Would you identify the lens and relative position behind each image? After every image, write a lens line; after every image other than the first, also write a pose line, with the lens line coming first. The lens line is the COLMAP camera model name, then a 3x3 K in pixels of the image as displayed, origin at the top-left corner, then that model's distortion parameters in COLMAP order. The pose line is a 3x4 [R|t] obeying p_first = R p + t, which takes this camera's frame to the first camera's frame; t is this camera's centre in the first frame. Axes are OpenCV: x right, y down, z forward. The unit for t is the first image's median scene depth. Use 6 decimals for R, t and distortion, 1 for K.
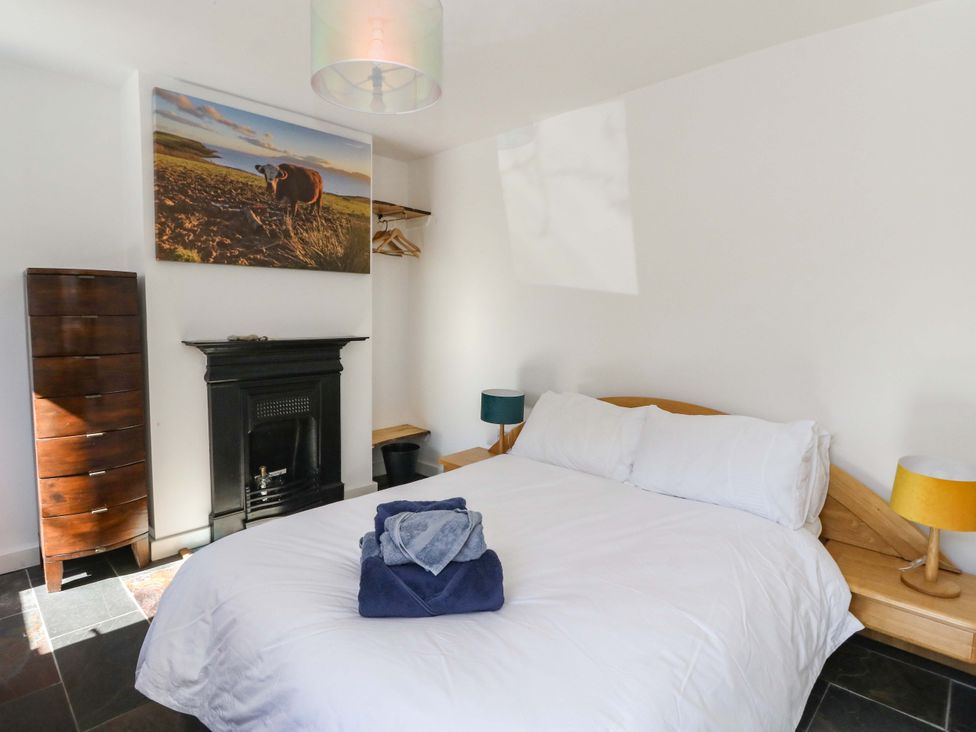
lens RADIAL K [[535.8, 0, 489.1], [0, 535.8, 348.2], [0, 0, 1]] dist [0.003782, -0.015537]
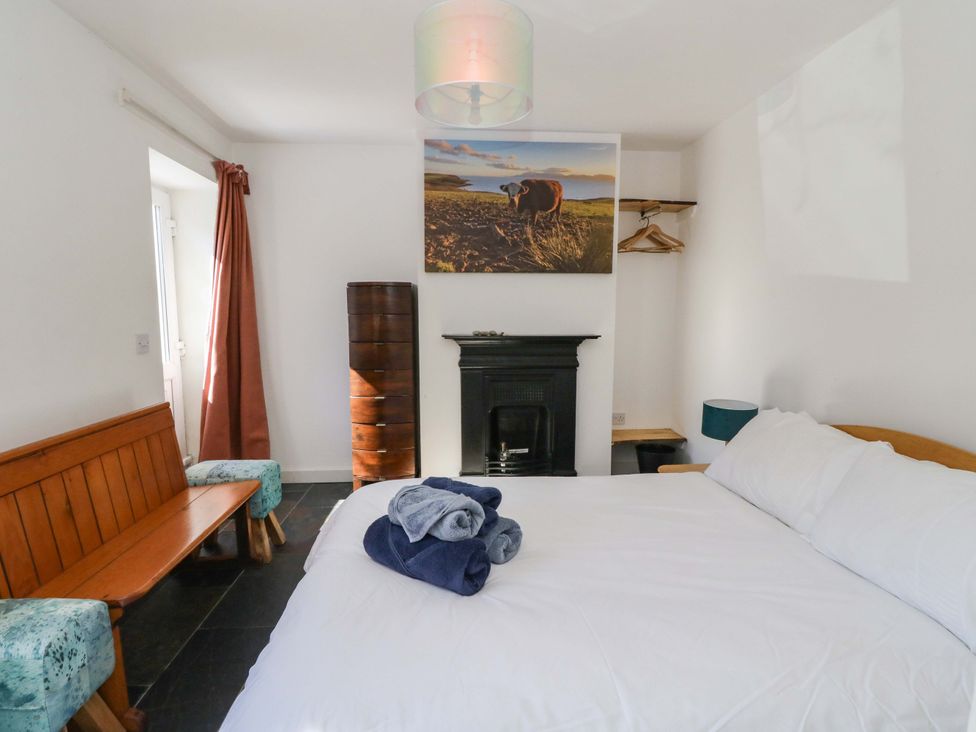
lens RADIAL K [[520.3, 0, 488.0], [0, 520.3, 366.0], [0, 0, 1]] dist [0.001835, -0.014607]
pose [[0.736899, 0.064061, -0.672961, 0.333631], [-0.042002, 0.997915, 0.049002, -0.003016], [0.674697, -0.007844, 0.738053, 0.138473]]
